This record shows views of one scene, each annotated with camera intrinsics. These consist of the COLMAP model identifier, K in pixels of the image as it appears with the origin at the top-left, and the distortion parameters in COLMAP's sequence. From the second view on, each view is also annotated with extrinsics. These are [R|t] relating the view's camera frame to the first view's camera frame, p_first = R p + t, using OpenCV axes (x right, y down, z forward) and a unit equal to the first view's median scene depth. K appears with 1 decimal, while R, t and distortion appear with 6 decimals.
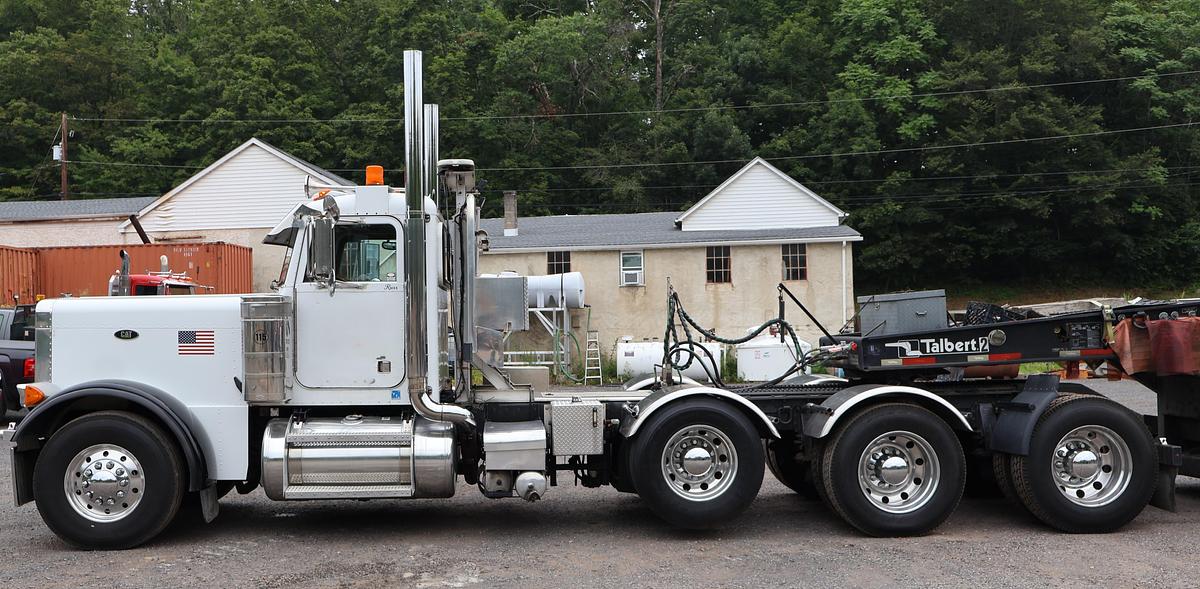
lens RADIAL K [[1117.3, 0, 596.2], [0, 1117.3, 337.9], [0, 0, 1]] dist [0.092245, -0.160010]
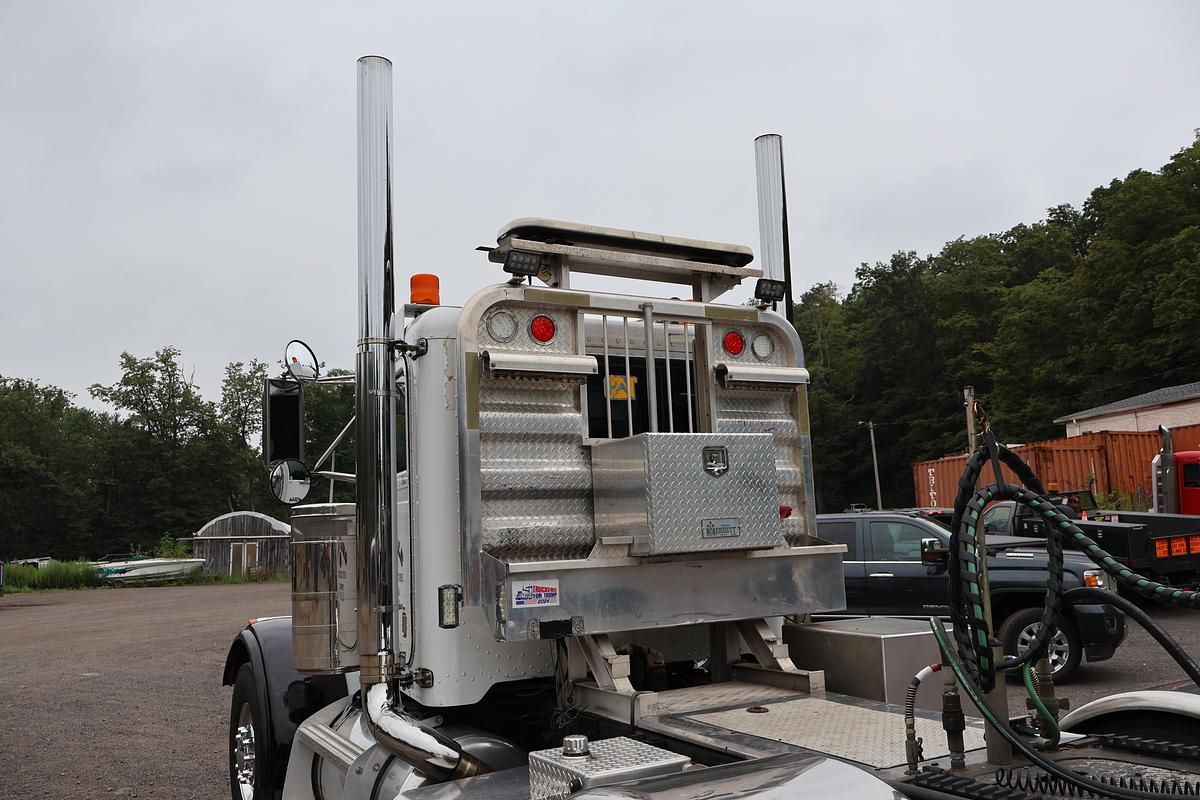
lens RADIAL K [[1005.2, 0, 600.0], [0, 1005.2, 400.0], [0, 0, 1]] dist [-0.001911, 0.002551]
pose [[0.414757, -0.128512, -0.900811, 0.045107], [0.023274, 0.991151, -0.130685, -0.002517], [0.909634, 0.033237, 0.414078, 0.126352]]
